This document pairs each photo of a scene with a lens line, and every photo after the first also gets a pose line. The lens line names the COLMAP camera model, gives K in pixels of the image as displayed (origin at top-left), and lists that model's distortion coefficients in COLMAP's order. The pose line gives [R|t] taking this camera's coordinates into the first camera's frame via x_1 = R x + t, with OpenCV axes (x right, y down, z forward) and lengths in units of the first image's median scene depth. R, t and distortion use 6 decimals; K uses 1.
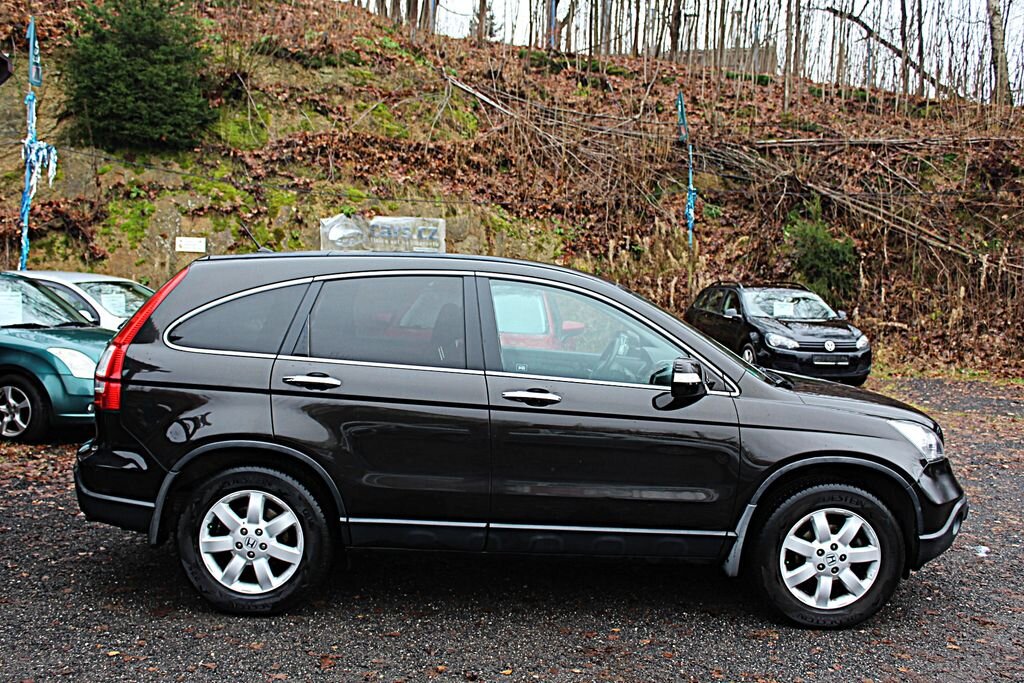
lens RADIAL K [[995.5, 0, 512.0], [0, 995.5, 341.5], [0, 0, 1]] dist [-0.141751, 0.157191]
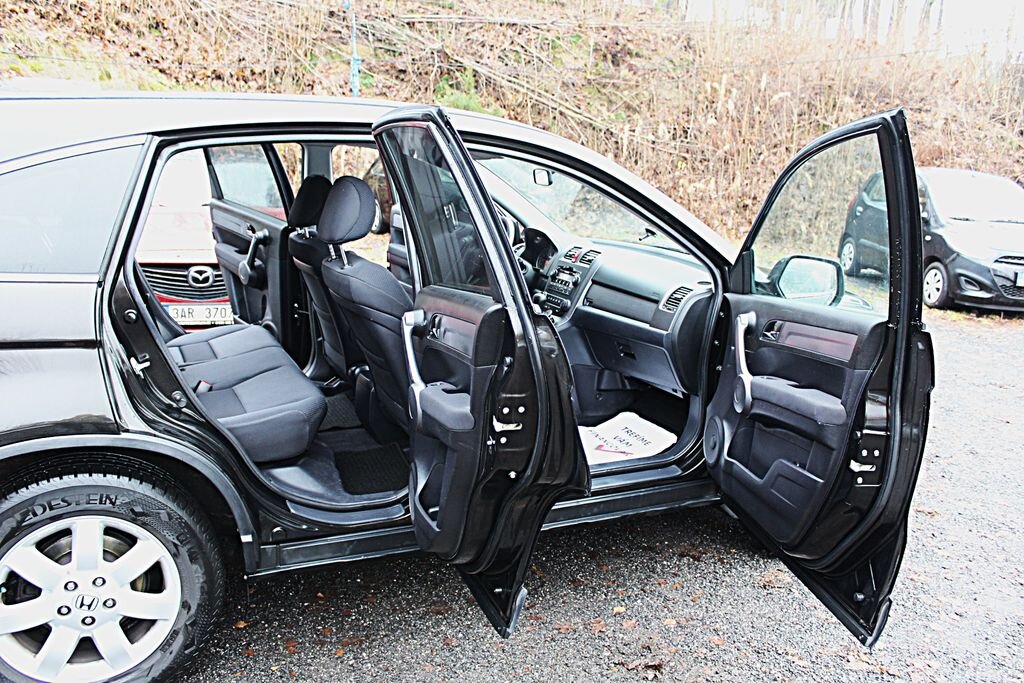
lens RADIAL K [[848.7, 0, 511.1], [0, 848.7, 345.9], [0, 0, 1]] dist [-0.163430, 0.143956]
pose [[0.907972, -0.088184, 0.409647, -0.051859], [0.017526, 0.984742, 0.173138, -0.005527], [-0.418665, -0.150025, 0.895663, 0.113603]]
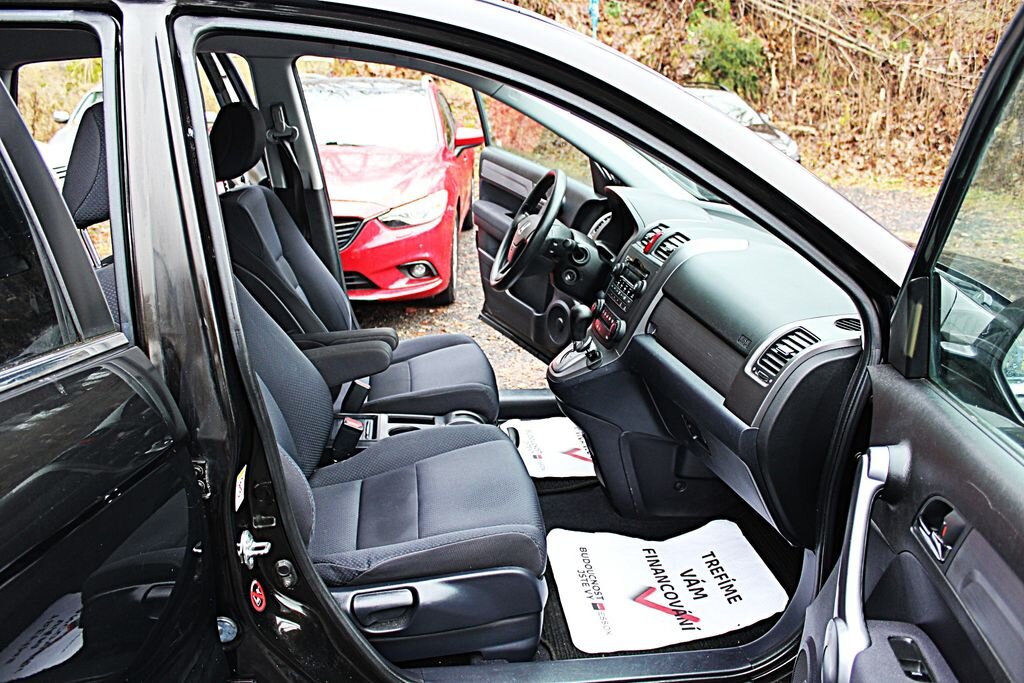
lens RADIAL K [[848.7, 0, 511.1], [0, 848.7, 345.9], [0, 0, 1]] dist [-0.163430, 0.143956]
pose [[0.994073, -0.039225, 0.101395, 0.008896], [0.014324, 0.971769, 0.235500, -0.004897], [-0.107770, -0.232652, 0.966571, 0.173081]]
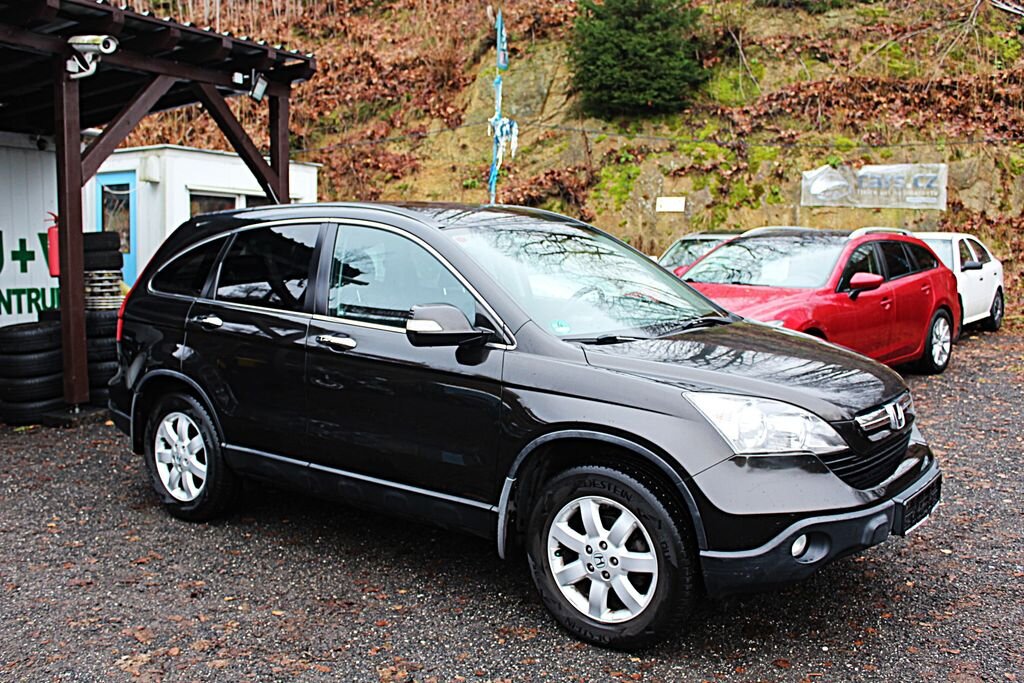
lens RADIAL K [[995.5, 0, 512.0], [0, 995.5, 341.5], [0, 0, 1]] dist [-0.141751, 0.157191]
pose [[0.777354, 0.034995, -0.628090, 0.182485], [-0.010952, 0.999053, 0.042109, 0.002682], [0.628968, -0.025854, 0.777001, 0.078711]]
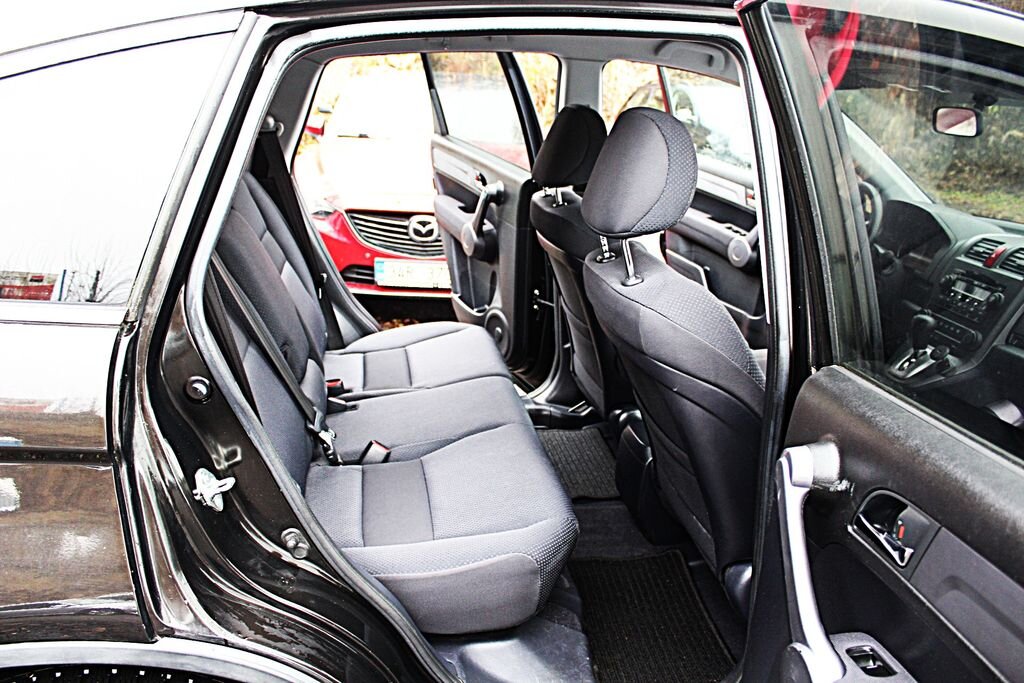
lens RADIAL K [[848.7, 0, 511.1], [0, 848.7, 345.9], [0, 0, 1]] dist [-0.163430, 0.143956]
pose [[0.989463, -0.035044, 0.140483, -0.039890], [-0.000283, 0.969798, 0.243909, -0.007248], [-0.144788, -0.241379, 0.959569, 0.178532]]
